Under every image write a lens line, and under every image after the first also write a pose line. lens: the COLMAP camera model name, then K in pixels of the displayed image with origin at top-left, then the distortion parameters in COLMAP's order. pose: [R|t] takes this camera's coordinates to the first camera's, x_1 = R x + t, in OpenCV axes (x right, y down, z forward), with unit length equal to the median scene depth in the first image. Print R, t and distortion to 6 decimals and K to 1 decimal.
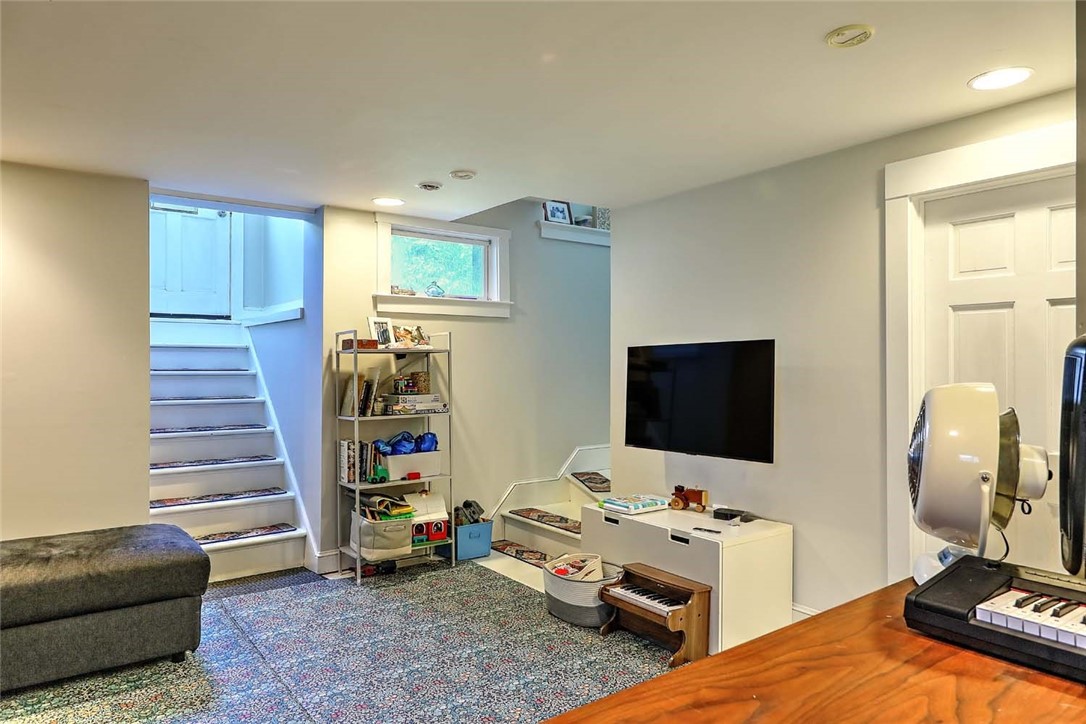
lens RADIAL K [[682.2, 0, 543.0], [0, 682.2, 362.0], [0, 0, 1]] dist [0.002264, 0.001062]
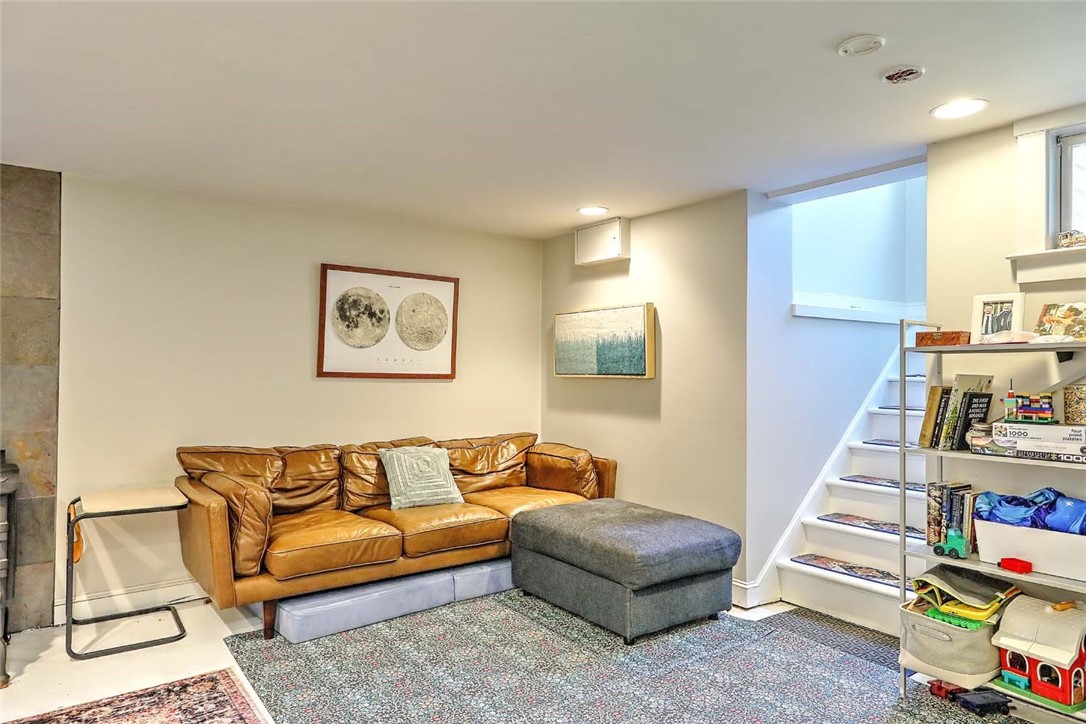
lens RADIAL K [[682.2, 0, 543.0], [0, 682.2, 362.0], [0, 0, 1]] dist [0.002264, 0.001062]
pose [[0.010549, -0.010695, -0.999887, 0.378410], [-0.003921, 0.999935, -0.010737, 0.004431], [0.999937, 0.004034, 0.010506, 0.594867]]
